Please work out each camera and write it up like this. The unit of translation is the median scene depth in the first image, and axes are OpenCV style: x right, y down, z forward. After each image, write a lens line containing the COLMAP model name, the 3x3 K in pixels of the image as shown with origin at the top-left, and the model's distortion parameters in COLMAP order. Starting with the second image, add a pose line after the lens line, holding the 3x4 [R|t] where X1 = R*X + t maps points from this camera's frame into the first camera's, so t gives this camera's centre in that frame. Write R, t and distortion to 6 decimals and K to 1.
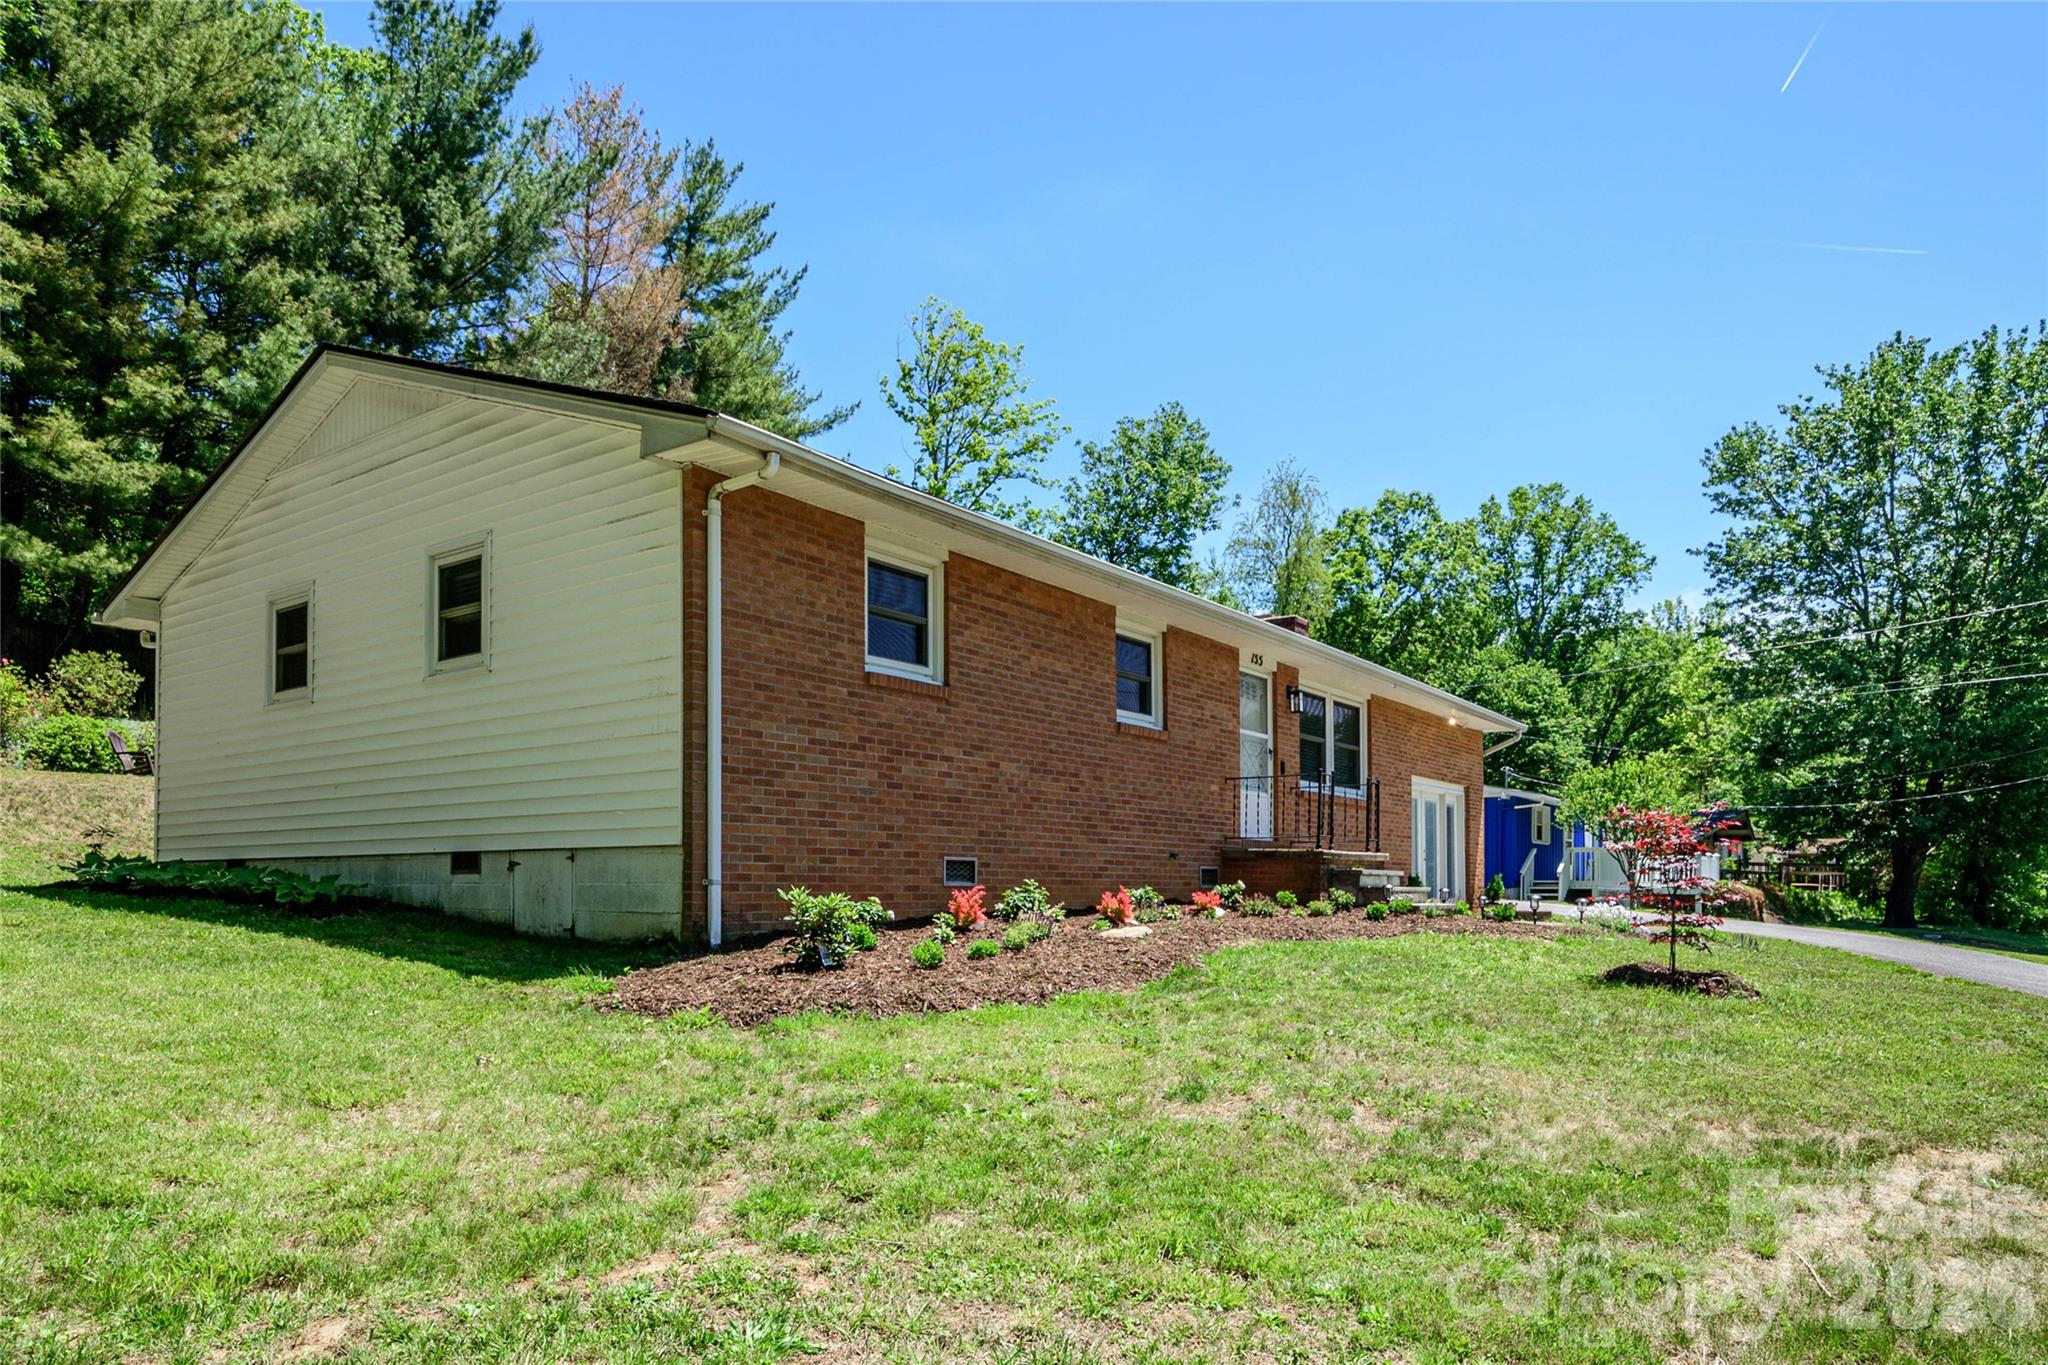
lens RADIAL K [[1346.6, 0, 1029.8], [0, 1346.6, 766.0], [0, 0, 1]] dist [0.033785, -0.053051]
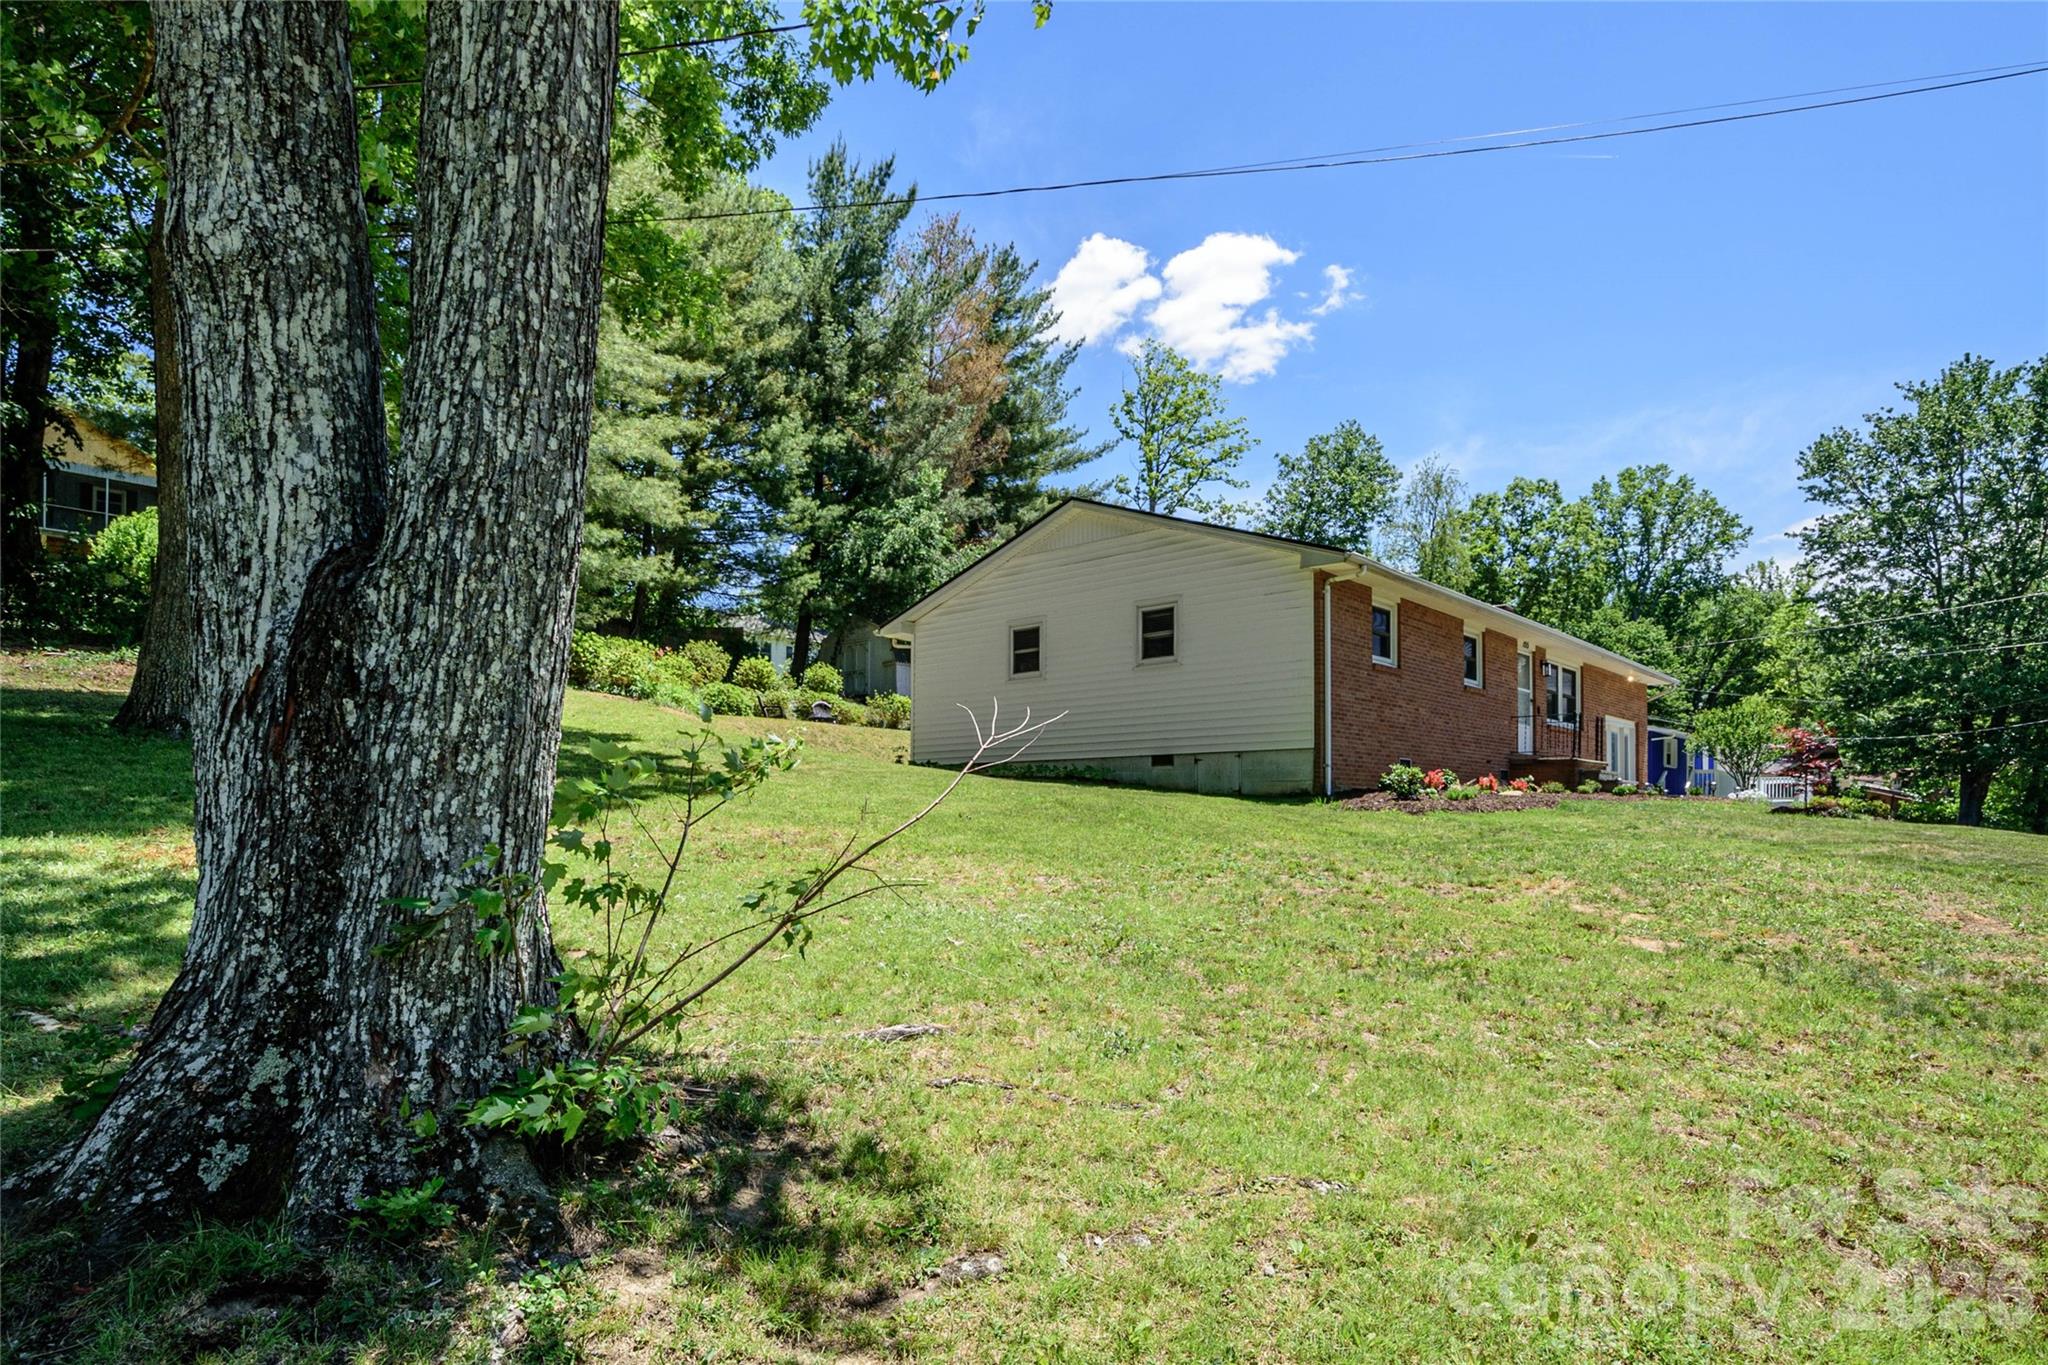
lens RADIAL K [[1213.2, 0, 1025.9], [0, 1213.2, 729.1], [0, 0, 1]] dist [-0.002581, -0.002301]
pose [[0.994885, -0.006013, -0.100838, -0.088782], [0.007341, 0.999891, 0.012800, 0.000148], [0.100750, -0.013475, 0.994821, -0.163729]]
